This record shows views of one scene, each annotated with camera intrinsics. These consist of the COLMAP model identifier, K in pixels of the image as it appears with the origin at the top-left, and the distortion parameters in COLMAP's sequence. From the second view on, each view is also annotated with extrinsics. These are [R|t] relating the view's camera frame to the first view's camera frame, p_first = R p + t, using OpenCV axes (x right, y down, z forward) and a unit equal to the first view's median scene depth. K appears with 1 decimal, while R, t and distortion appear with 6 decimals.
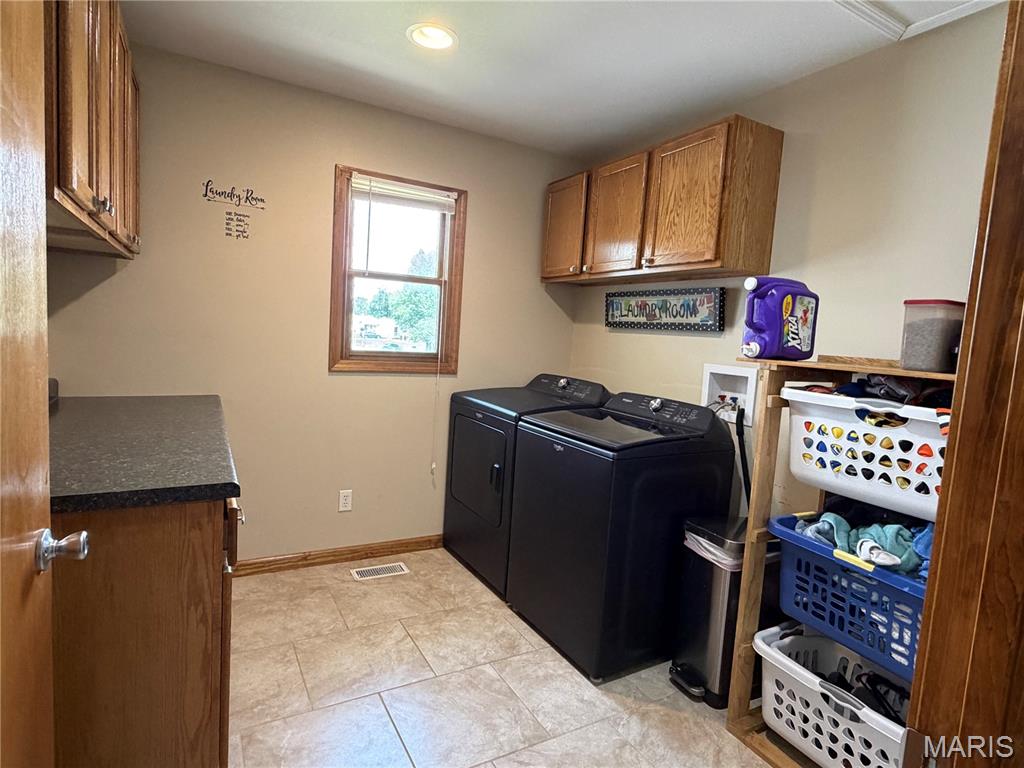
lens RADIAL K [[557.8, 0, 509.2], [0, 557.8, 385.8], [0, 0, 1]] dist [-0.000069, -0.001795]
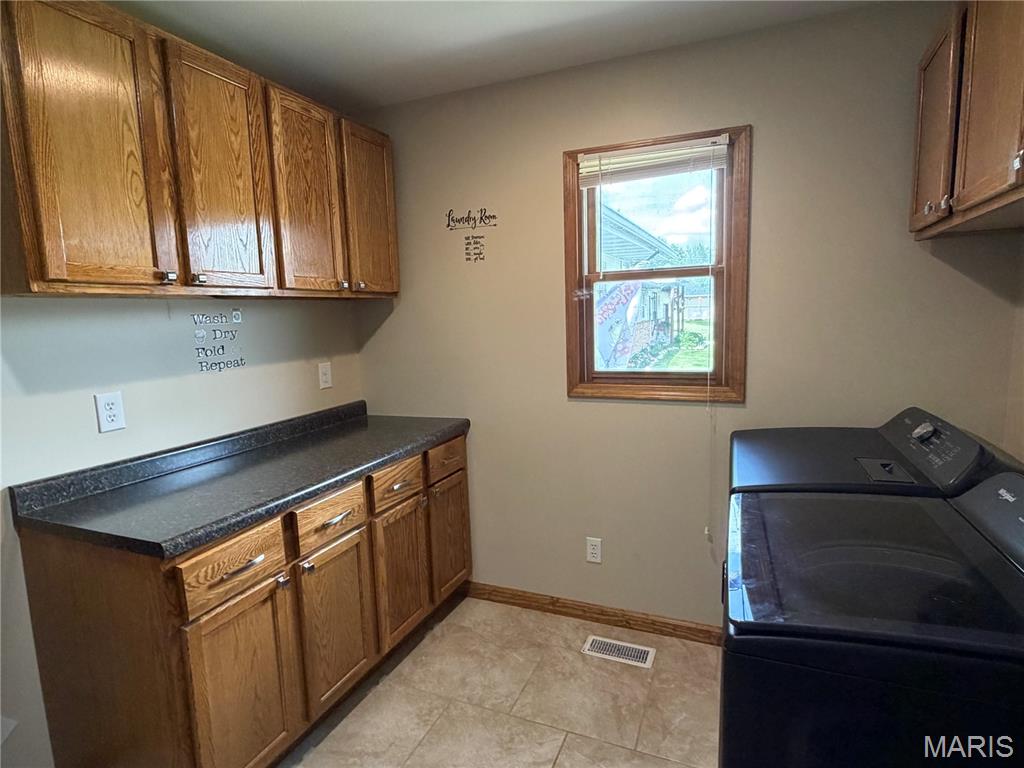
lens RADIAL K [[557.8, 0, 510.9], [0, 557.8, 381.8], [0, 0, 1]] dist [-0.000069, -0.001795]
pose [[0.599339, 0.018264, -0.800287, 0.308606], [-0.006733, 0.999819, 0.017776, -0.063110], [0.800467, -0.005266, 0.599354, 0.413761]]
